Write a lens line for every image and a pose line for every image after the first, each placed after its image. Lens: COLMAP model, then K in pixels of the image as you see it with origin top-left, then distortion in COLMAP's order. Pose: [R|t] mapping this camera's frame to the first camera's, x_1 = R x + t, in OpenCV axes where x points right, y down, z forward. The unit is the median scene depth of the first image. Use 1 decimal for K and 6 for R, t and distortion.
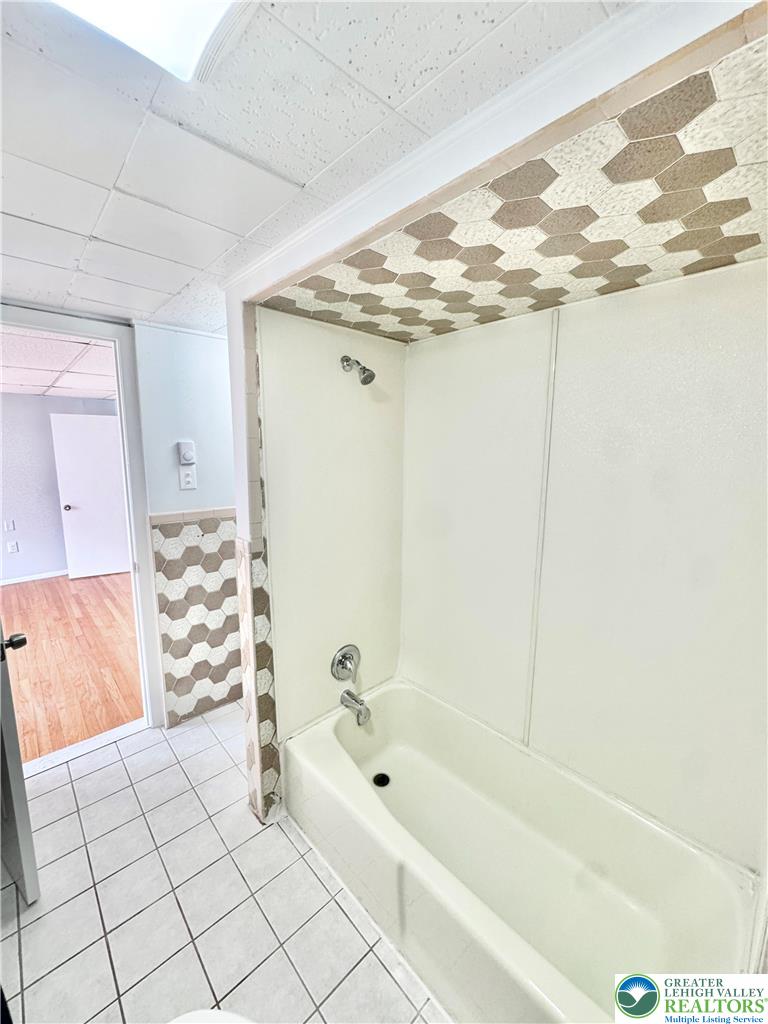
lens RADIAL K [[407.4, 0, 385.7], [0, 407.4, 512.4], [0, 0, 1]] dist [-0.001650, 0.000249]
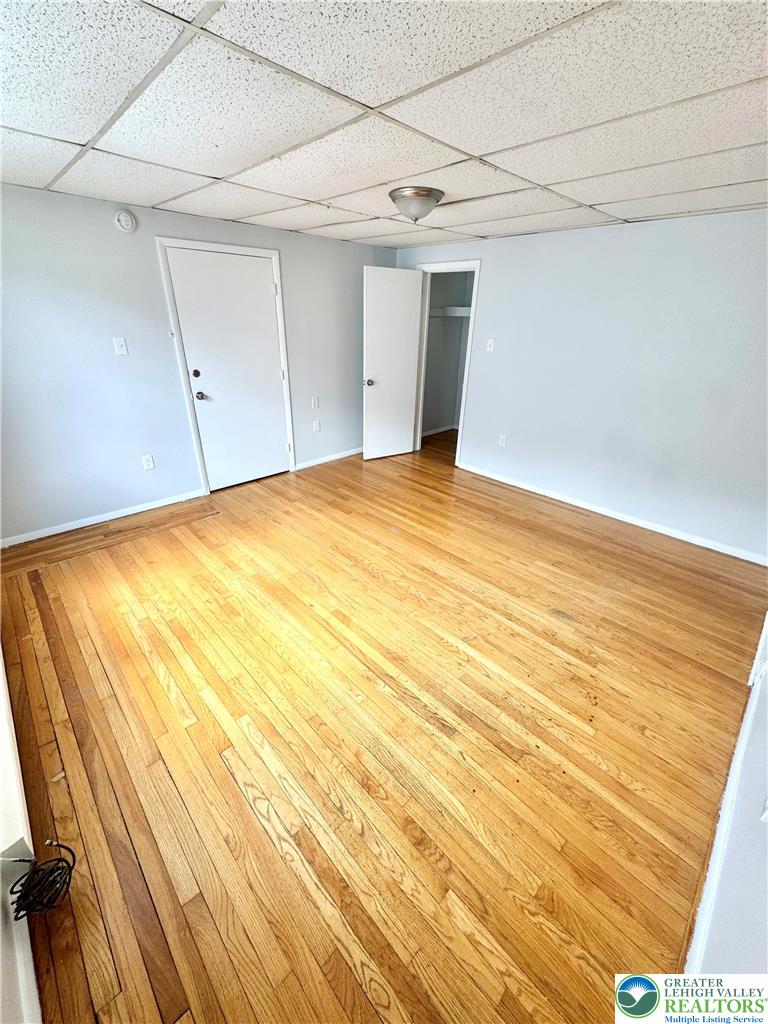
lens RADIAL K [[407.4, 0, 385.7], [0, 407.4, 512.4], [0, 0, 1]] dist [-0.001650, 0.000249]
pose [[0.999774, -0.000066, 0.021279, -0.799694], [-0.006320, 0.953942, 0.299925, -0.008342], [-0.020319, -0.299992, 0.953725, 0.040592]]
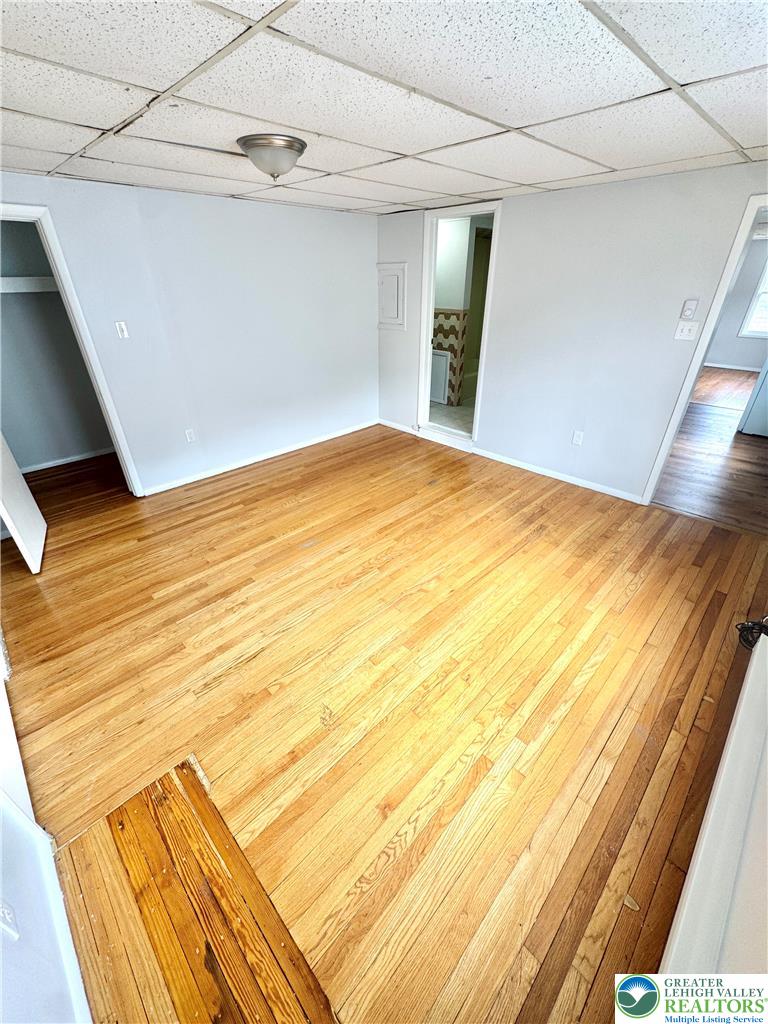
lens RADIAL K [[407.4, 0, 385.7], [0, 407.4, 512.4], [0, 0, 1]] dist [-0.001650, 0.000249]
pose [[-0.033638, -0.512306, 0.858144, -1.287351], [0.156026, 0.845410, 0.510820, -0.108818], [-0.987180, 0.151076, 0.051495, 0.551385]]
